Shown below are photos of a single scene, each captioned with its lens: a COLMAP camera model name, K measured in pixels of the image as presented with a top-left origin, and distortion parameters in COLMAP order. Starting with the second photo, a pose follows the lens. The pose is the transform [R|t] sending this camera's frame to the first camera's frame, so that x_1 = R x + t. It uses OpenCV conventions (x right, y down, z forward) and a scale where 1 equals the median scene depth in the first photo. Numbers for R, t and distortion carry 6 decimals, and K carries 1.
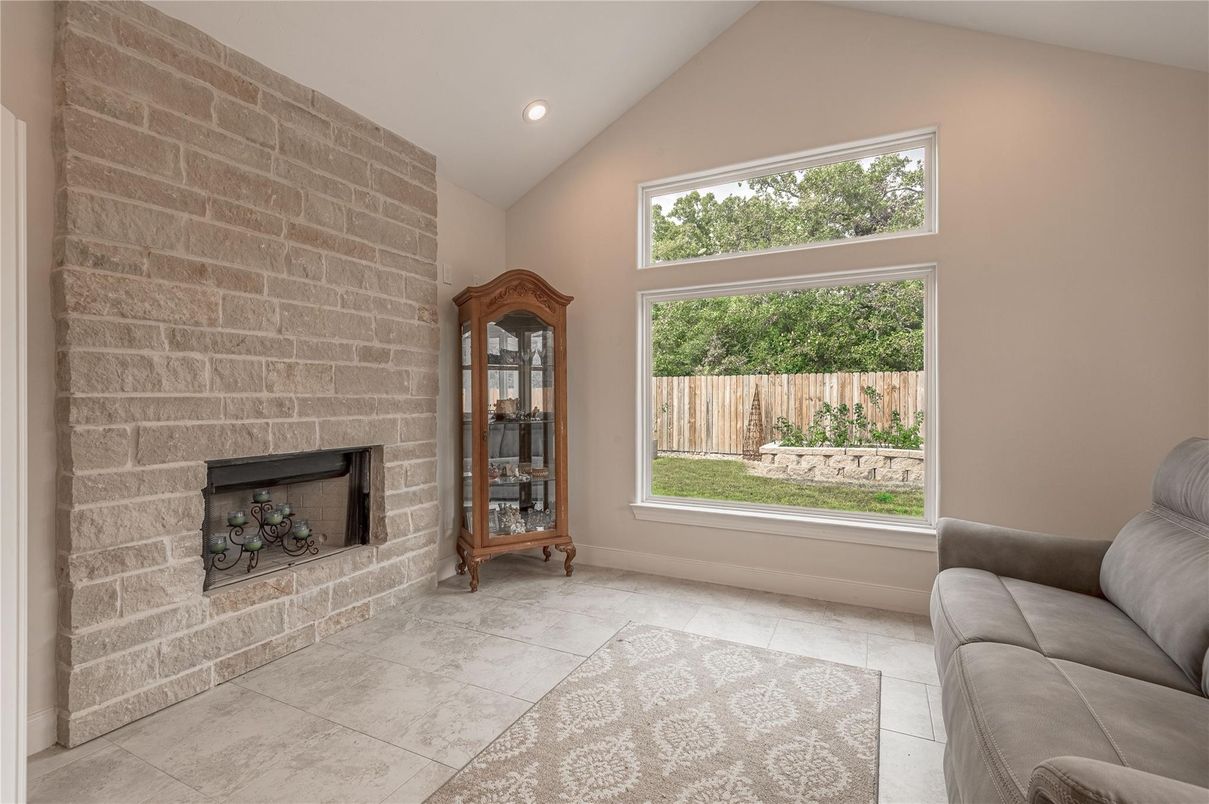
lens RADIAL K [[562.6, 0, 604.5], [0, 562.6, 402.0], [0, 0, 1]] dist [-0.001194, -0.000327]
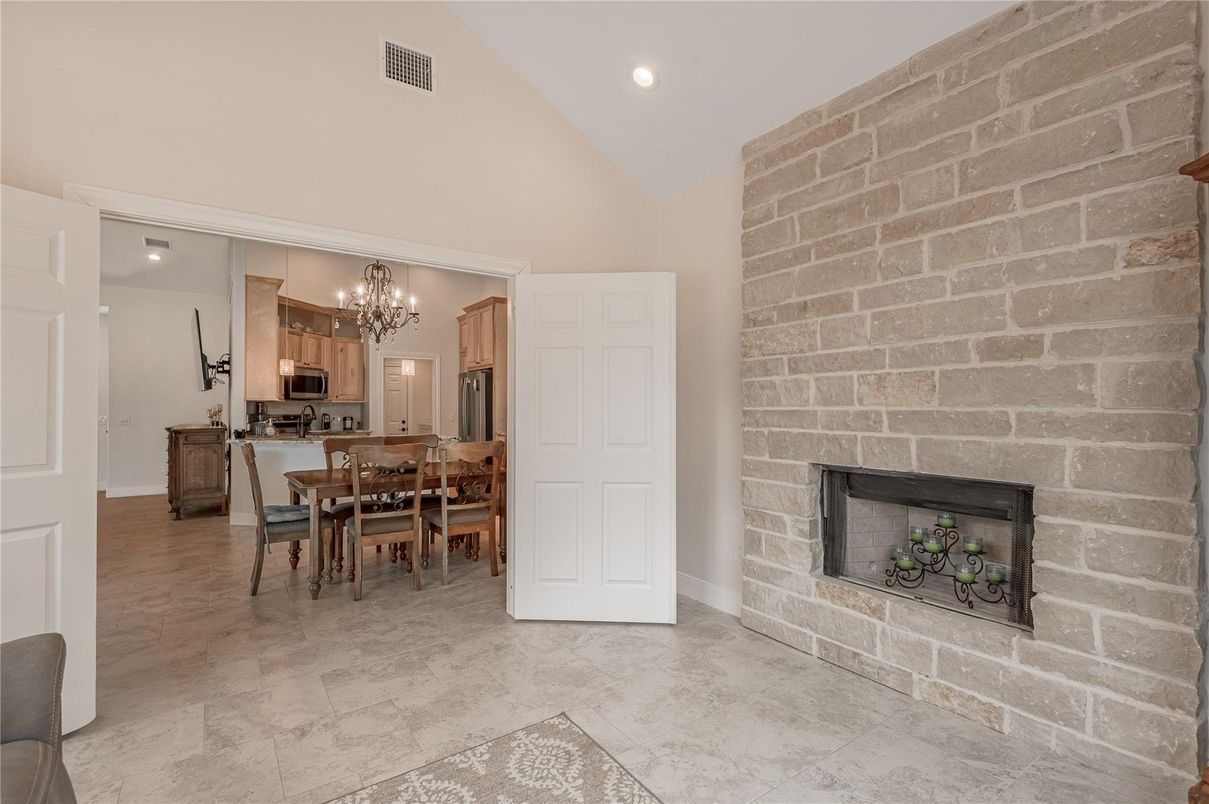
lens RADIAL K [[552.4, 0, 604.5], [0, 552.4, 402.0], [0, 0, 1]] dist [0.002688, -0.000166]
pose [[-0.491086, -0.007796, -0.871076, 0.493168], [-0.005113, 0.999969, -0.006068, -0.015118], [0.871096, 0.001474, -0.491110, 1.089939]]
